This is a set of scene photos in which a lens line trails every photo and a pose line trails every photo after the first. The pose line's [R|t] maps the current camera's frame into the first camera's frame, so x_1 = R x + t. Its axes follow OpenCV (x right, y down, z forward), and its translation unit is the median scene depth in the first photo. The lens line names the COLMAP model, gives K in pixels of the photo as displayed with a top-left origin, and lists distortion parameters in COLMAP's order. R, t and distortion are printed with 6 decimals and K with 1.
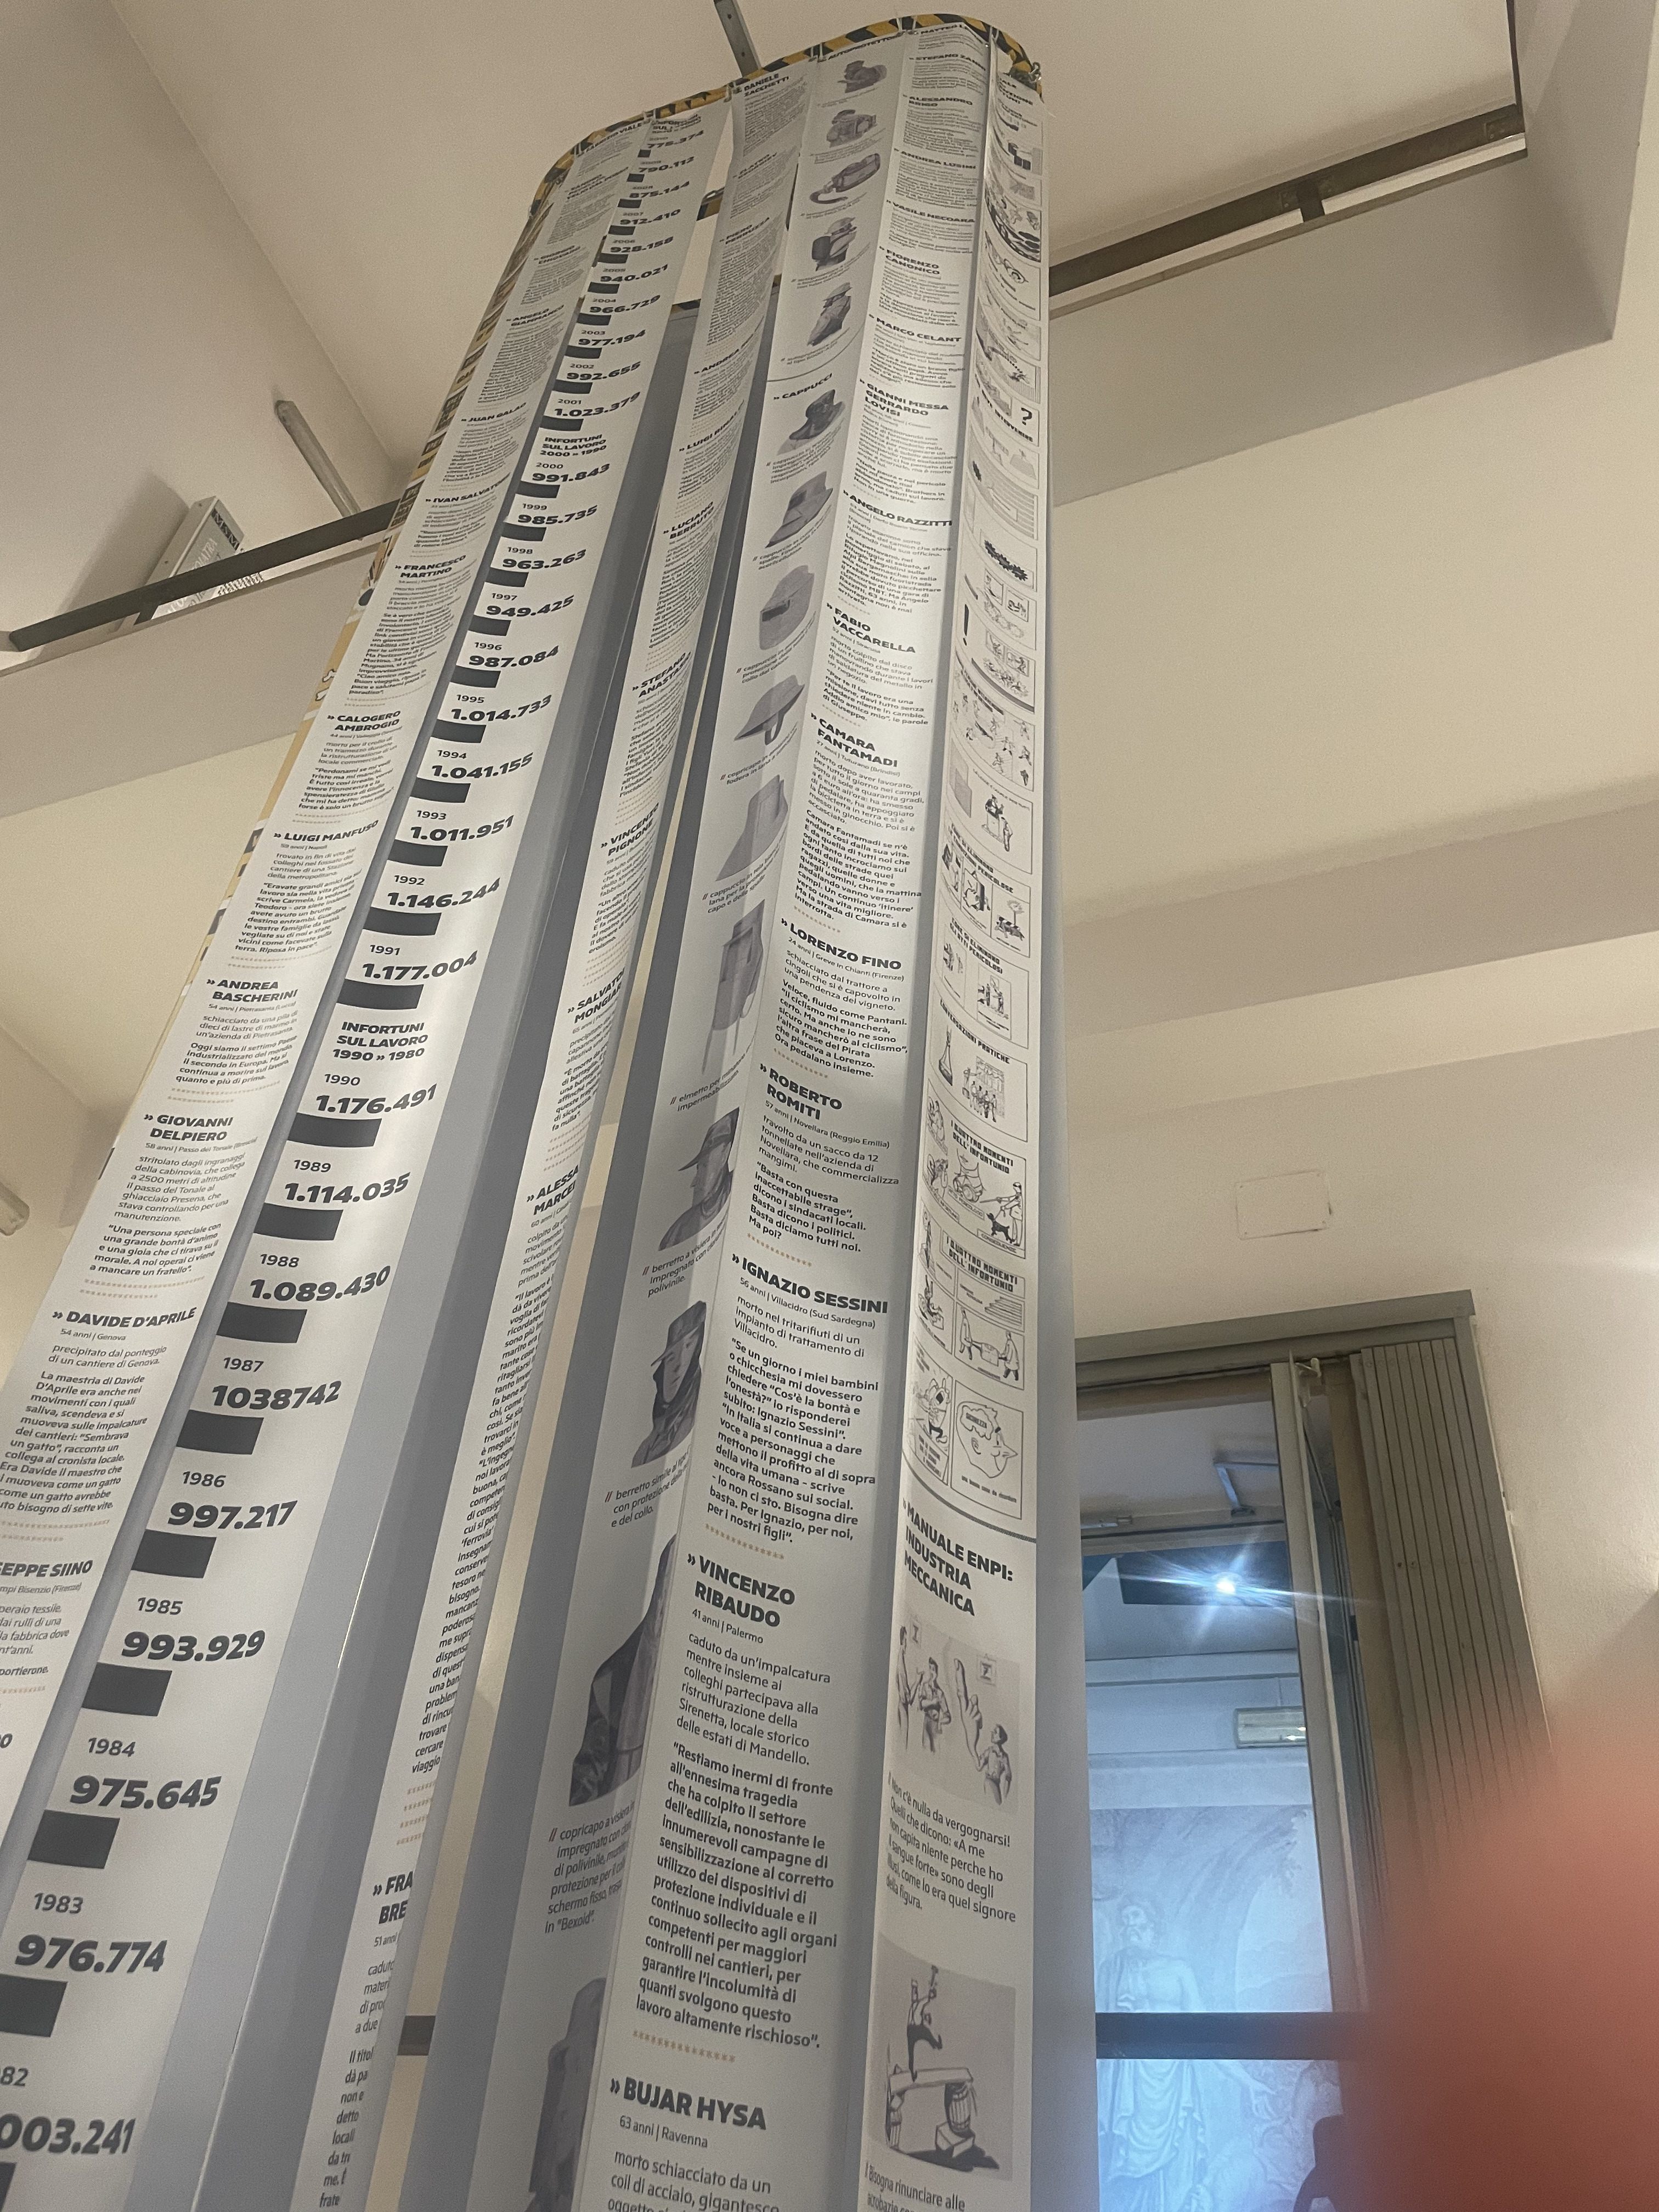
lens RADIAL K [[1699.9, 0, 831.9], [0, 1699.9, 1092.5], [0, 0, 1]] dist [0.031016, -0.066153]
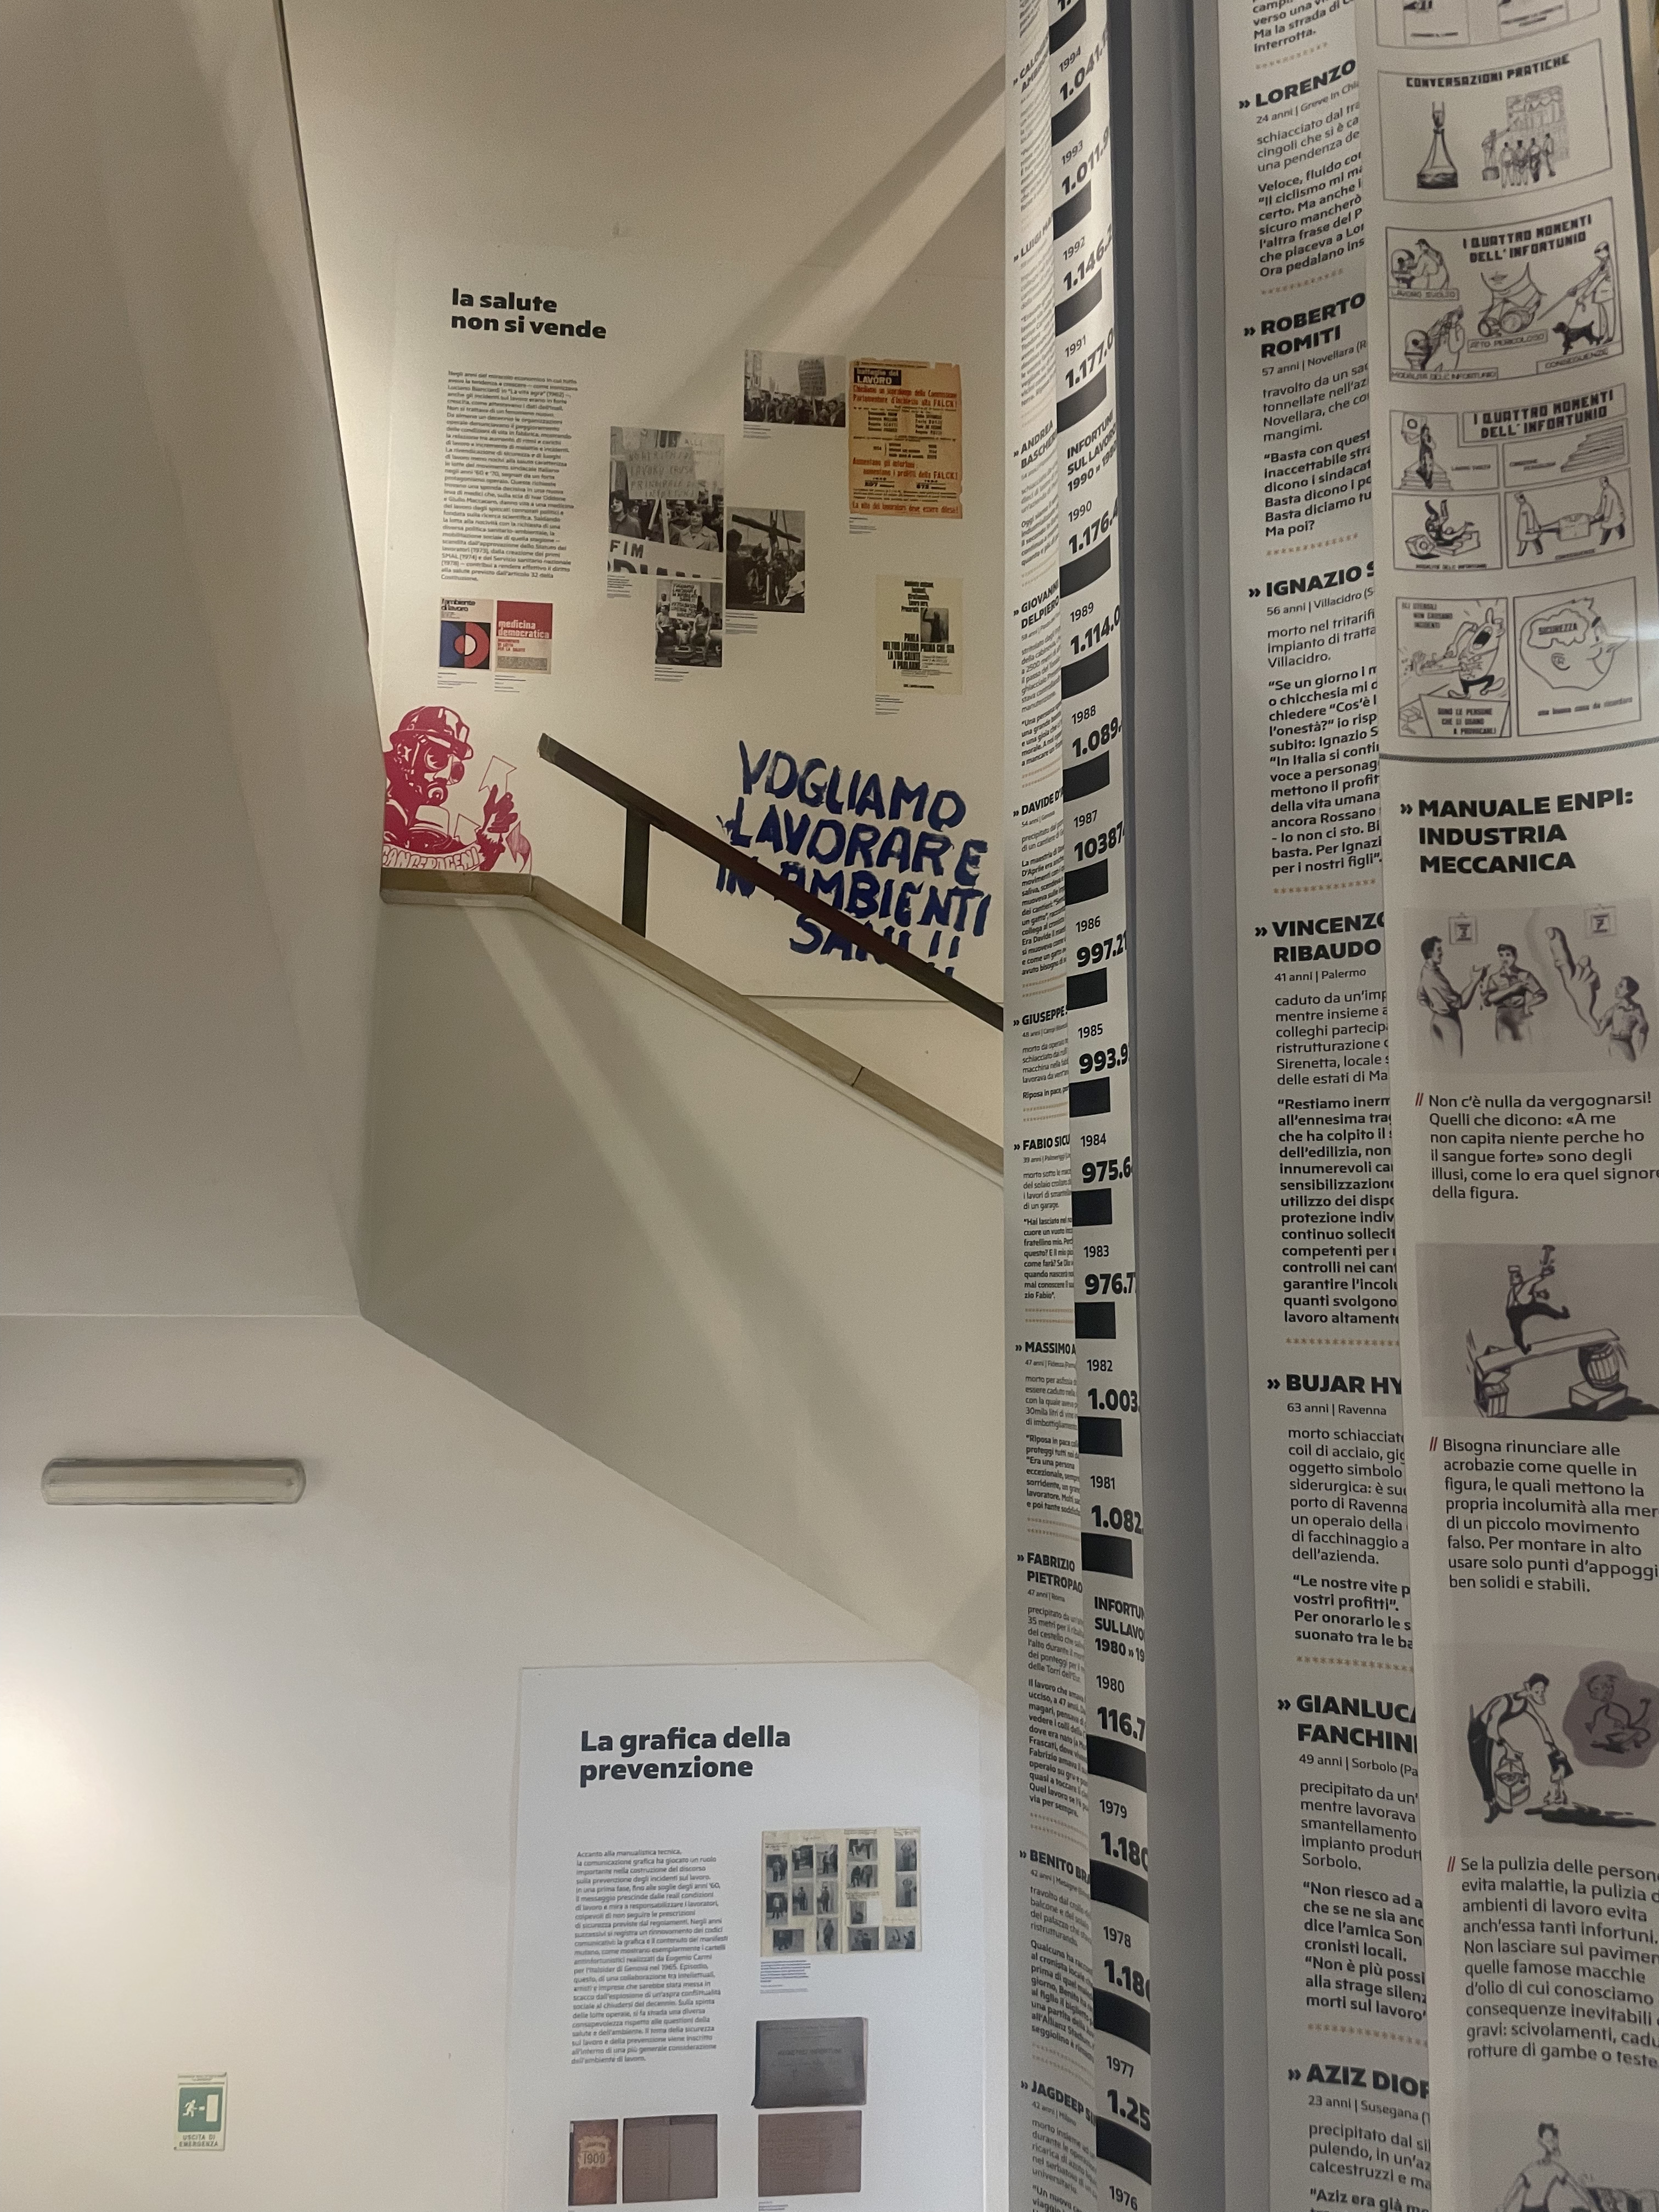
lens RADIAL K [[1699.9, 0, 829.6], [0, 1699.9, 1090.5], [0, 0, 1]] dist [0.031016, -0.066153]
pose [[0.440371, -0.183765, -0.878808, 0.687655], [0.600385, 0.788051, 0.136066, 0.051024], [0.667541, -0.587542, 0.457365, 0.290670]]
